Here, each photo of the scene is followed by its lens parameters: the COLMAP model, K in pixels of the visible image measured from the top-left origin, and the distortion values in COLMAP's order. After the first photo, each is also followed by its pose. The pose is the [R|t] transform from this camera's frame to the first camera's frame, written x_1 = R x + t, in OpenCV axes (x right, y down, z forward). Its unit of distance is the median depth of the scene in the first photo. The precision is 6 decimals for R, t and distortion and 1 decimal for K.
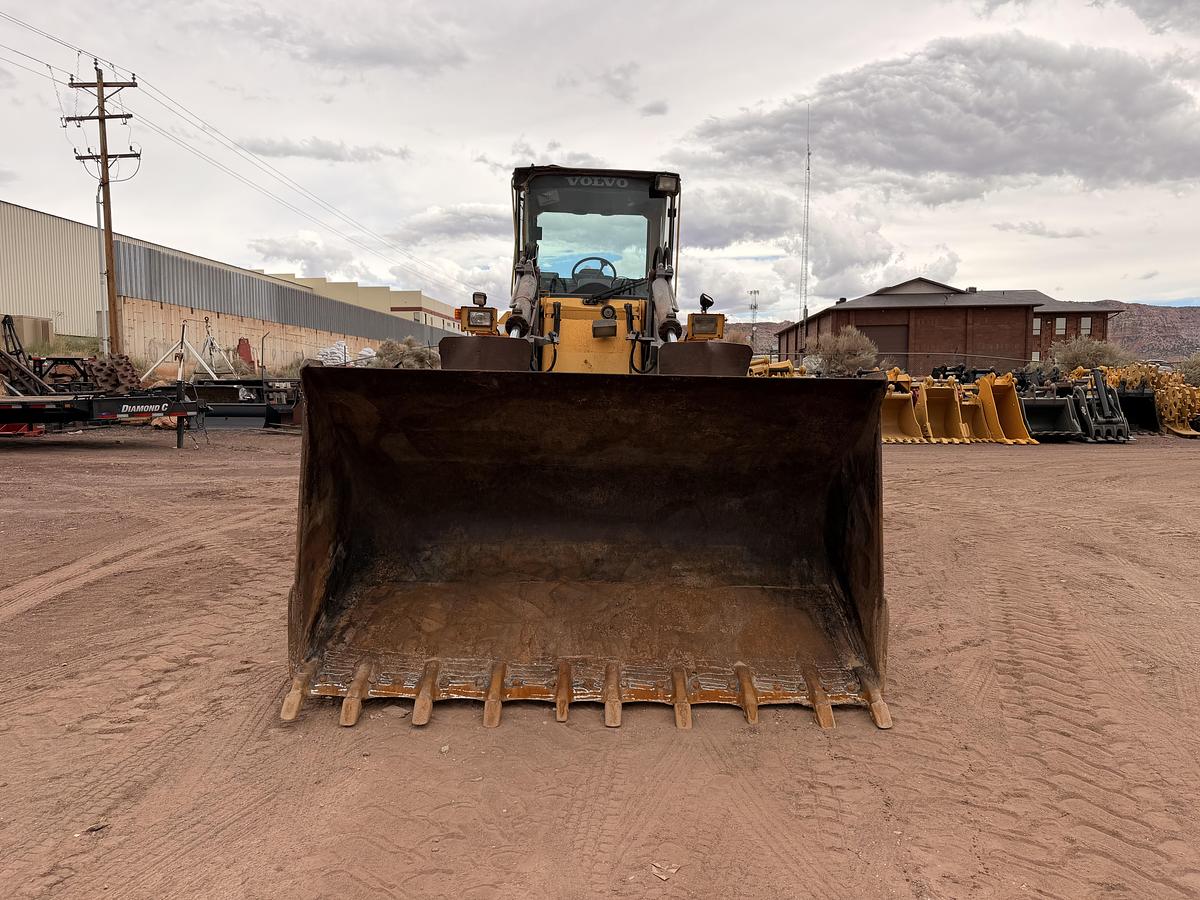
lens RADIAL K [[842.2, 0, 596.8], [0, 842.2, 448.6], [0, 0, 1]] dist [0.064218, -0.072911]
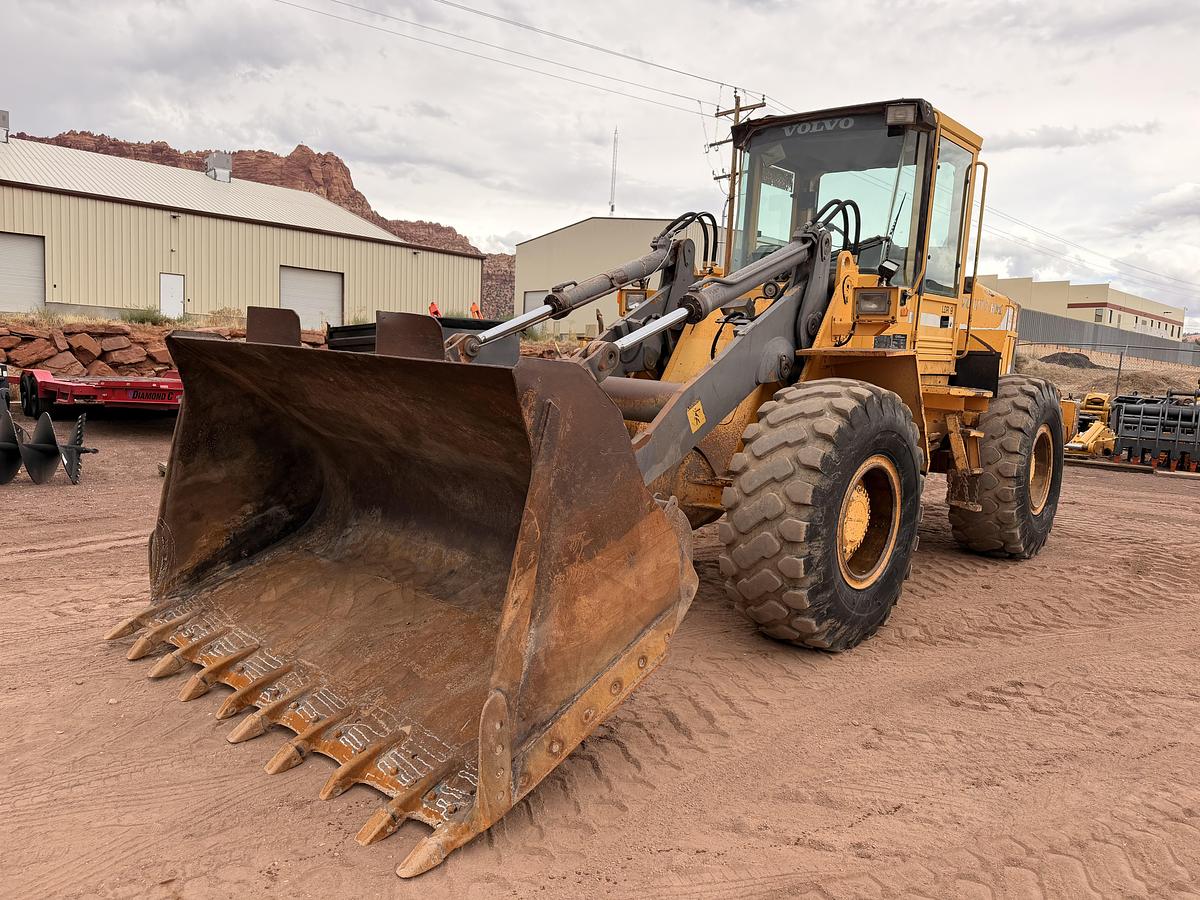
lens RADIAL K [[842.2, 0, 597.3], [0, 842.2, 451.6], [0, 0, 1]] dist [0.064218, -0.072911]
pose [[0.719074, 0.104353, -0.687054, 0.123832], [-0.102554, 0.993771, 0.043606, -0.007714], [0.687325, 0.039104, 0.725297, 0.084443]]
